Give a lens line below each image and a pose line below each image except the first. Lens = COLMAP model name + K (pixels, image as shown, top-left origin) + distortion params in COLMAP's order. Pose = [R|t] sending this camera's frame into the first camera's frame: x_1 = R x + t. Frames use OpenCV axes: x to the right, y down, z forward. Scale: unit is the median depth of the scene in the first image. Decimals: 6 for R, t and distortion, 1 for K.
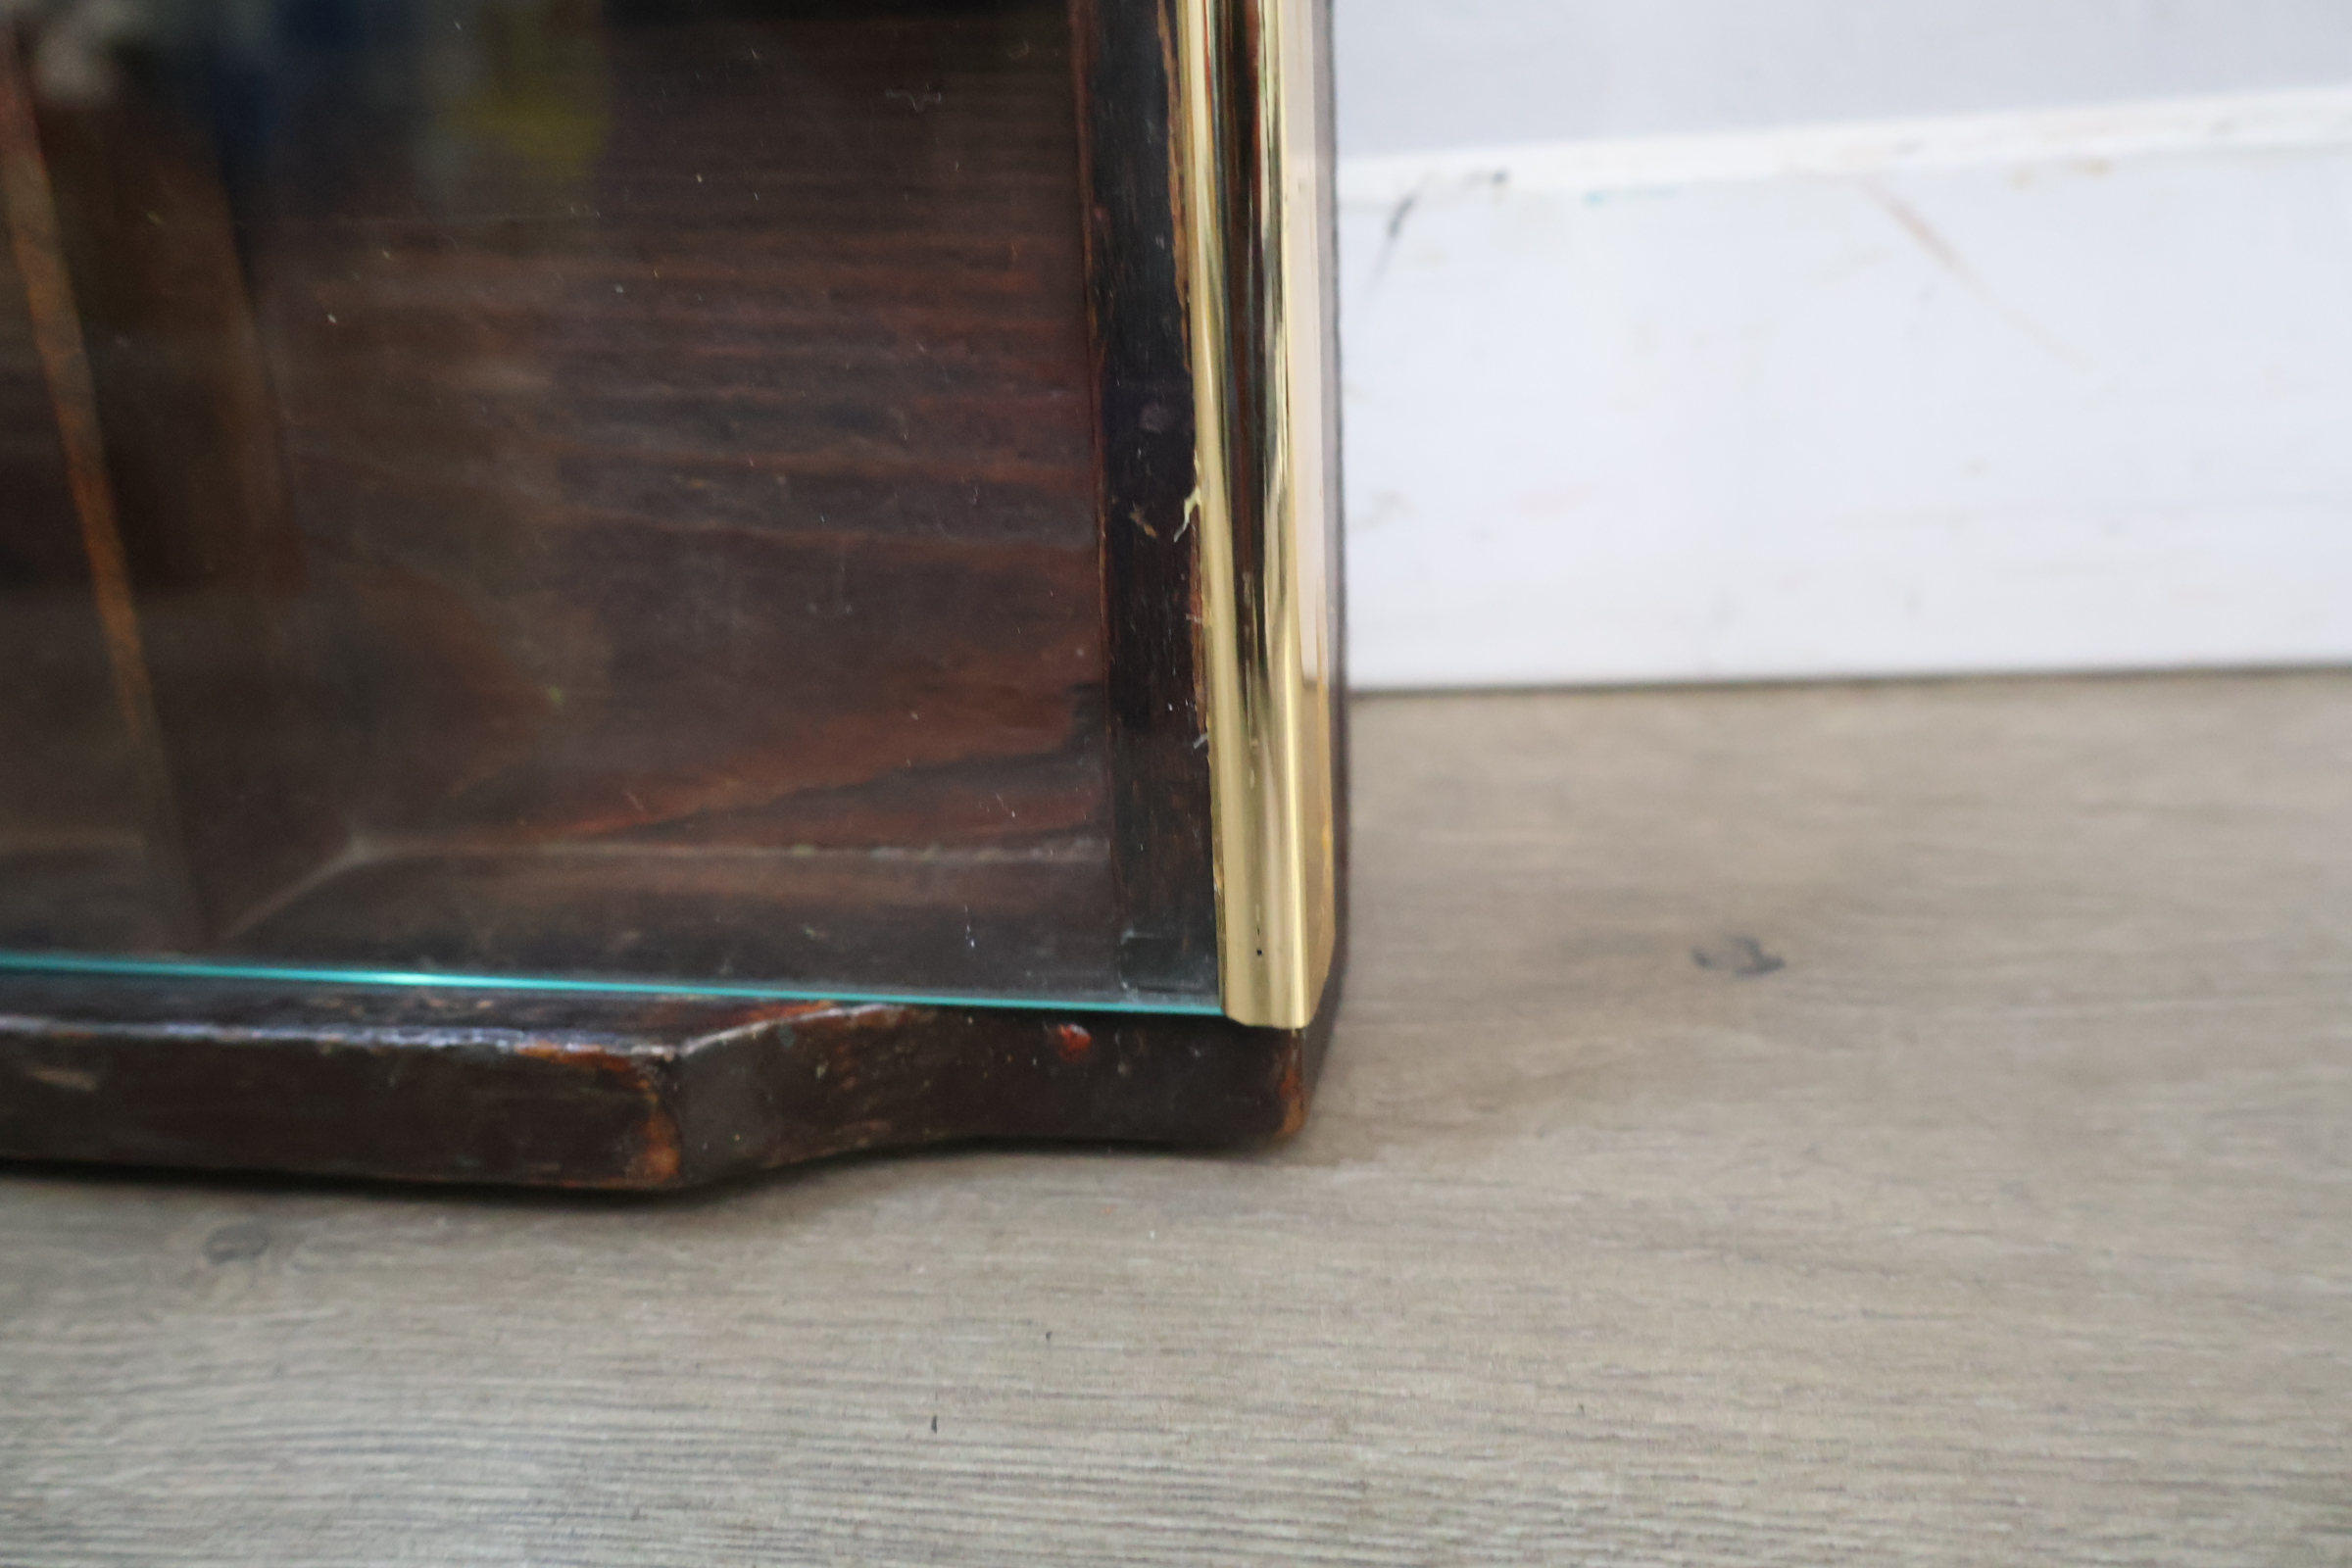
lens RADIAL K [[2084.6, 0, 1176.0], [0, 2084.6, 765.2], [0, 0, 1]] dist [0.013990, -0.000710]
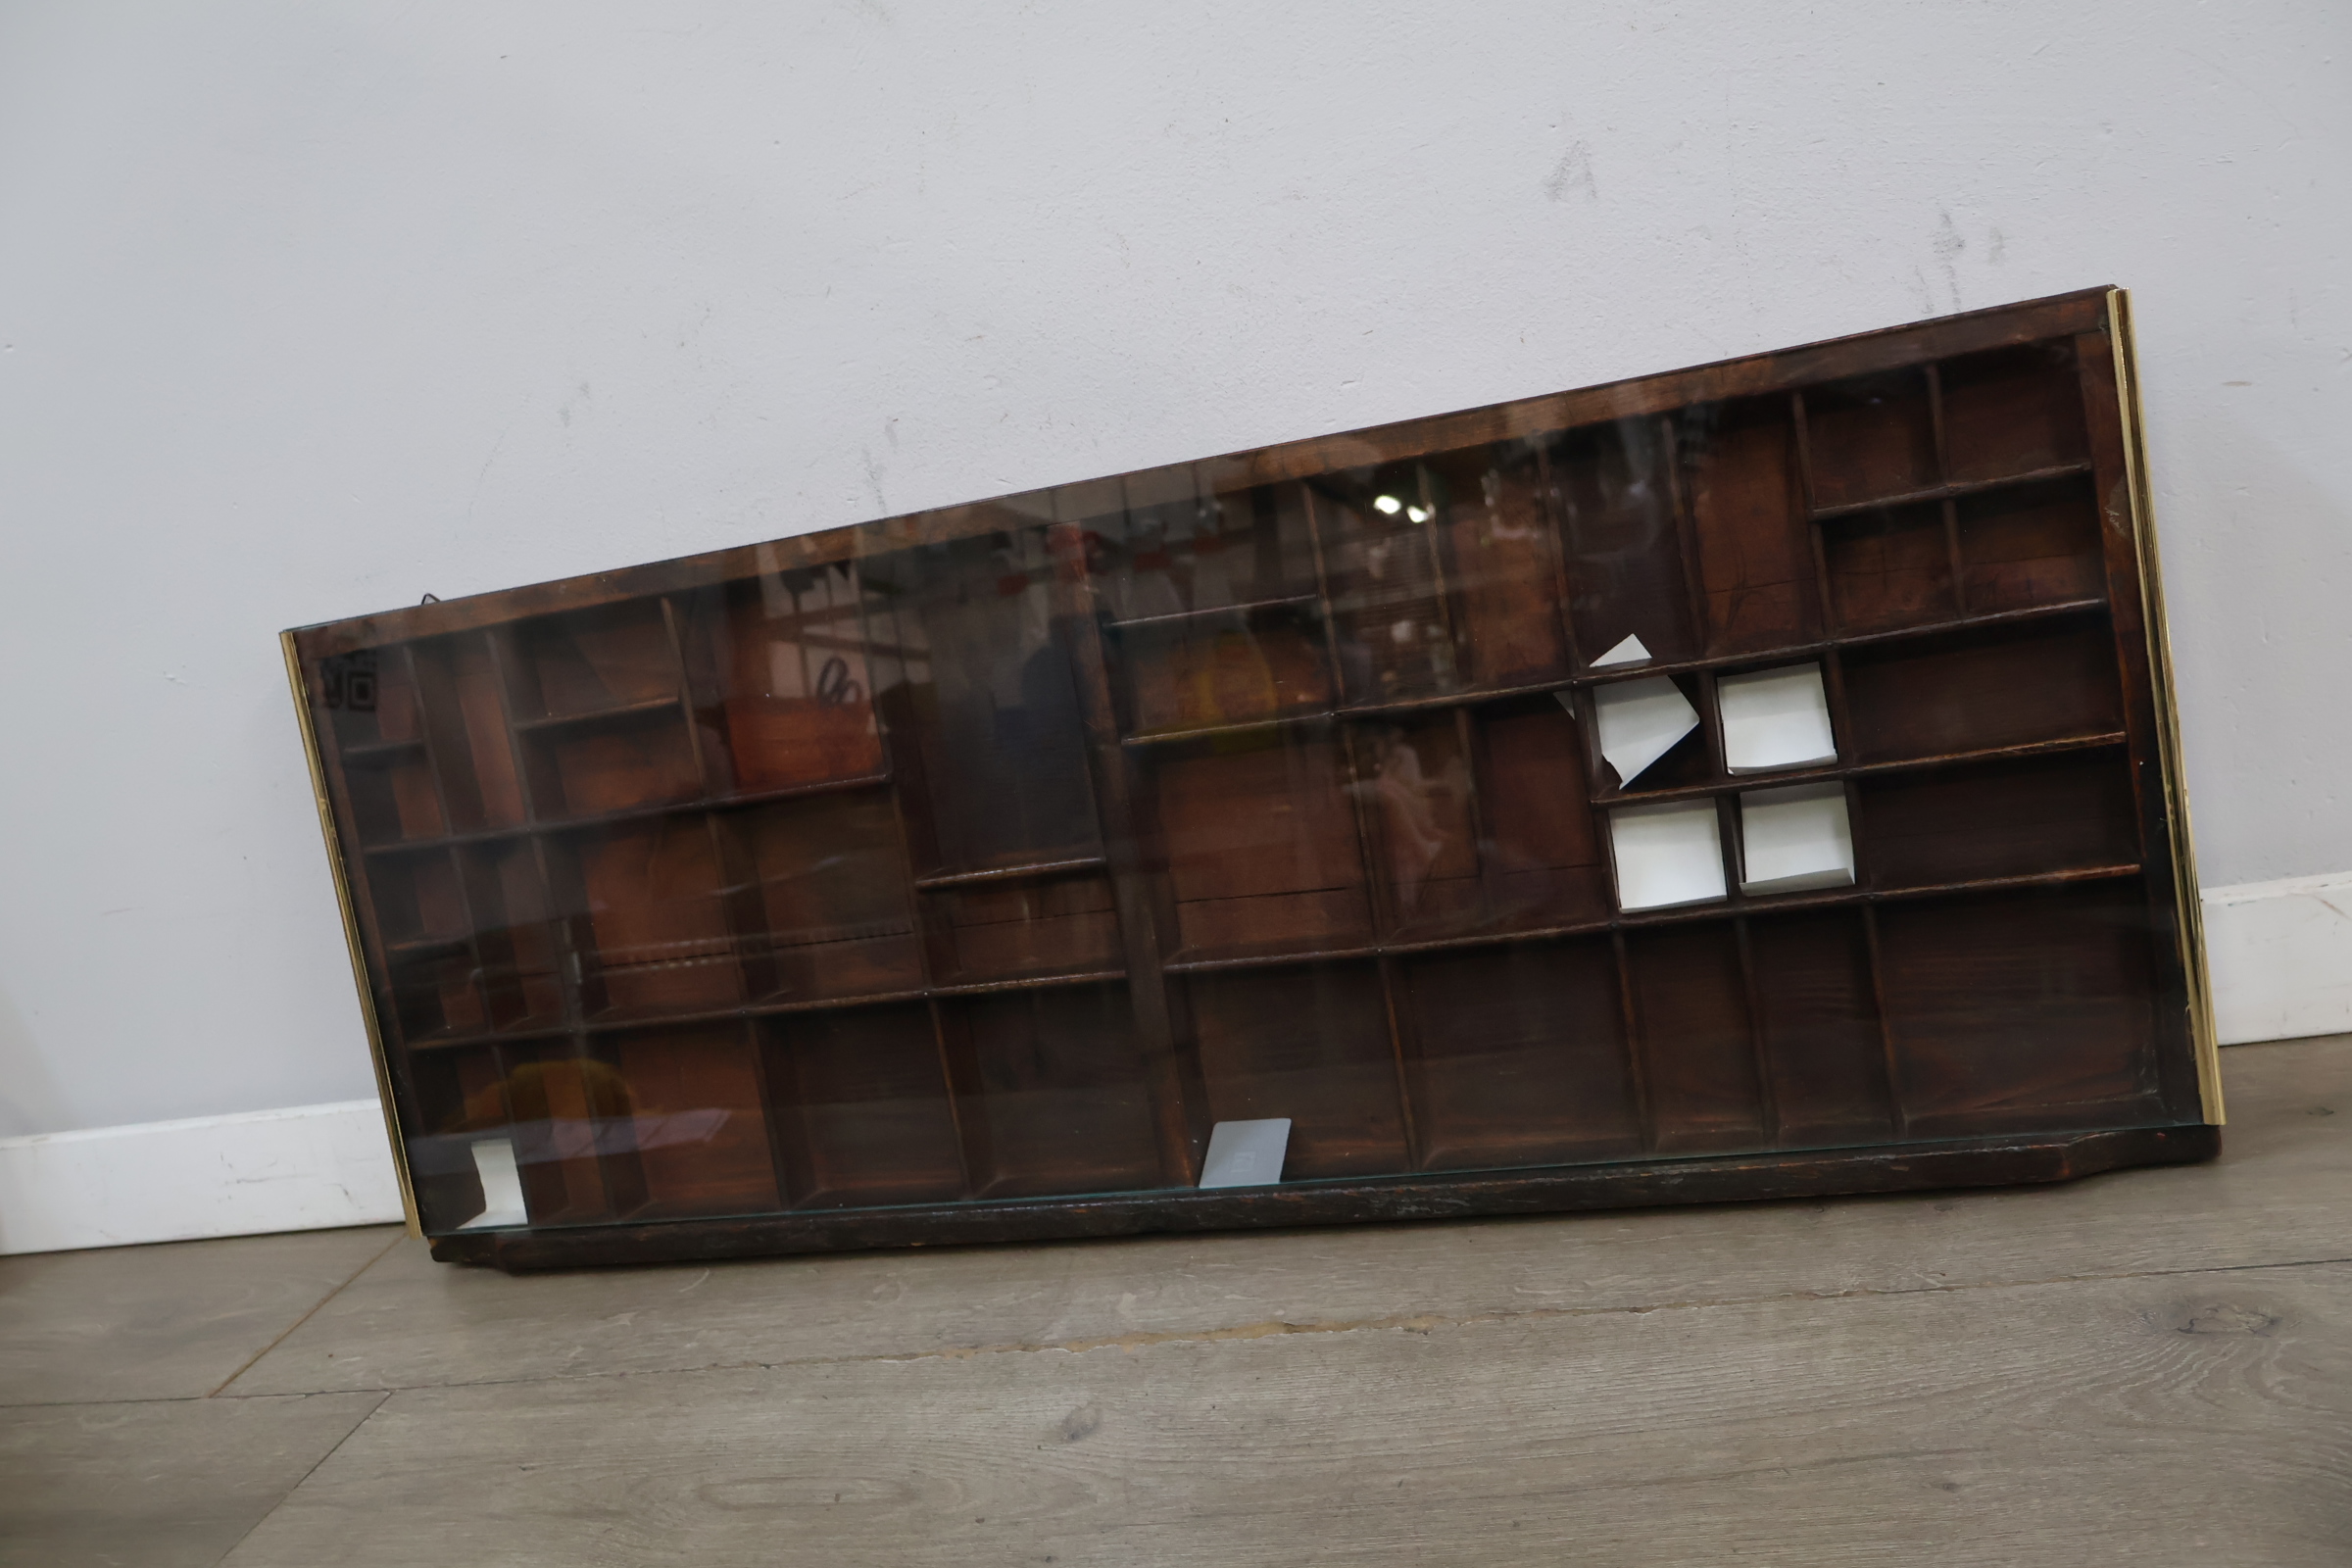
lens RADIAL K [[2084.6, 0, 1173.9], [0, 2084.6, 793.6], [0, 0, 1]] dist [0.013990, -0.000710]
pose [[0.986366, -0.103588, -0.127871, -1.341039], [0.077312, 0.977630, -0.195609, 0.121743], [0.145274, 0.183056, 0.972310, -3.360898]]
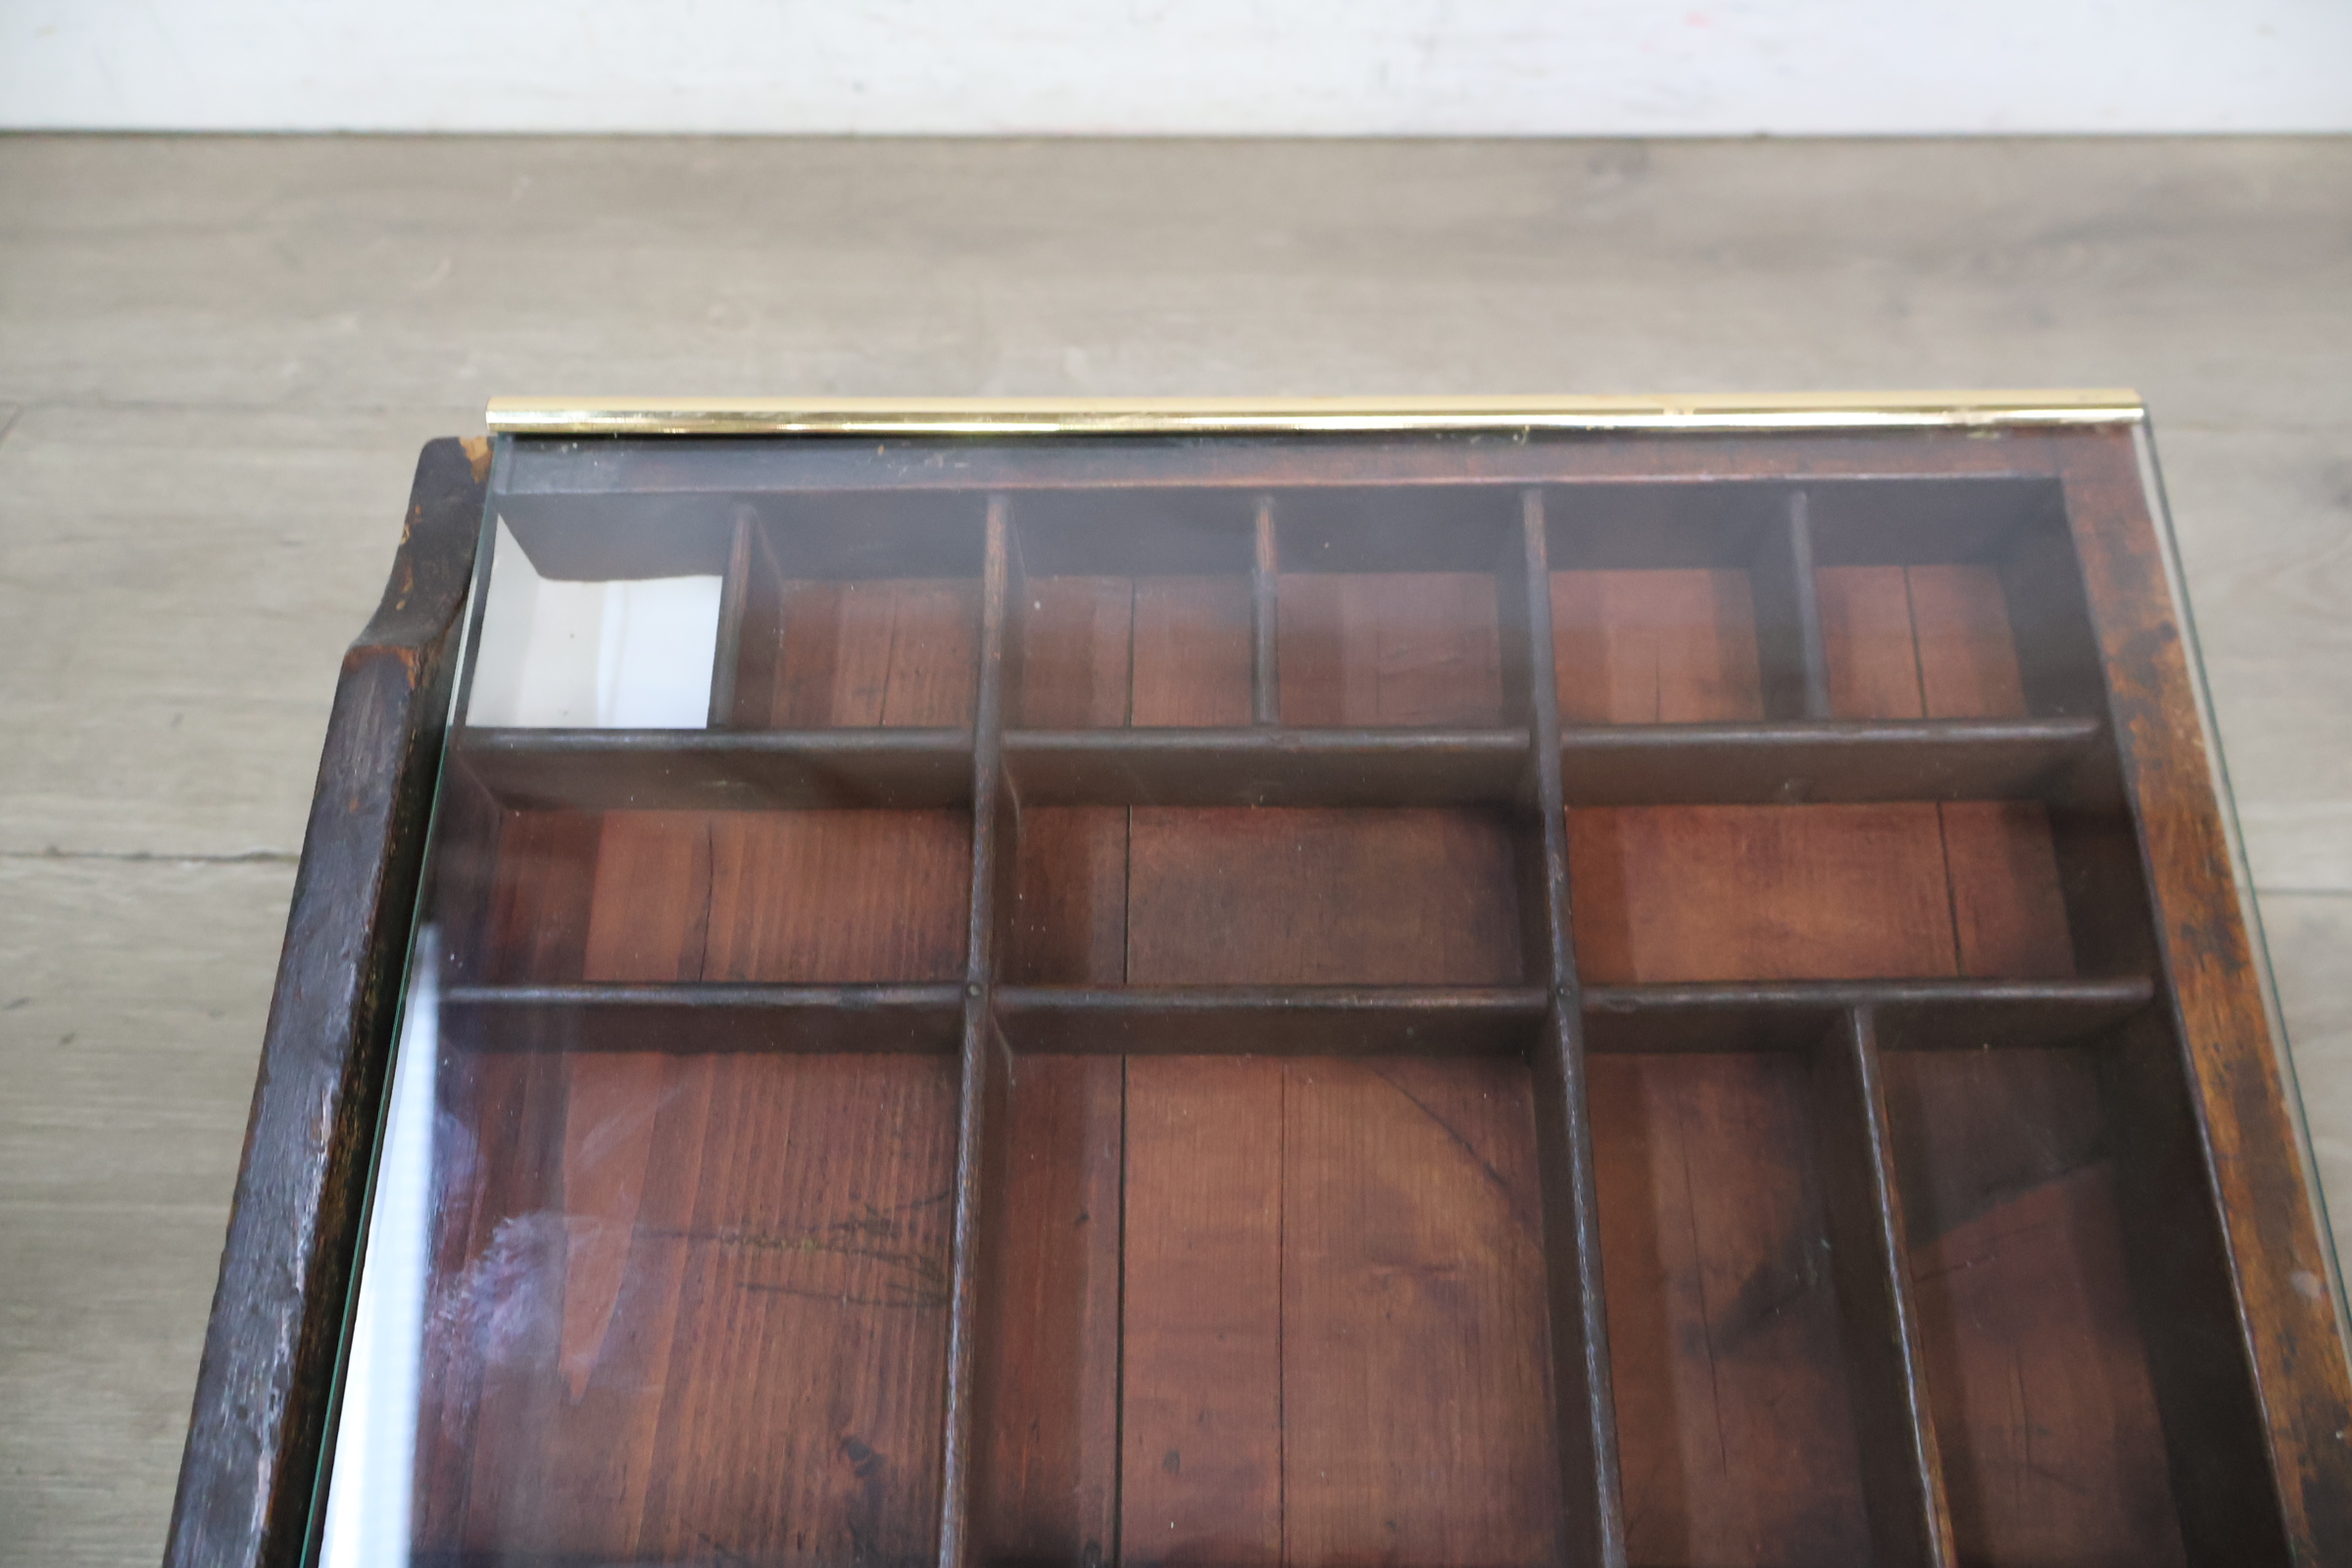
lens RADIAL K [[1990.4, 0, 1180.6], [0, 1990.4, 798.2], [0, 0, 1]] dist [-0.003497, 0.011091]
pose [[0.988445, -0.043217, 0.145287, -2.484281], [-0.010701, 0.936207, 0.351287, -0.194432], [-0.151200, -0.348782, 0.924927, -2.265580]]
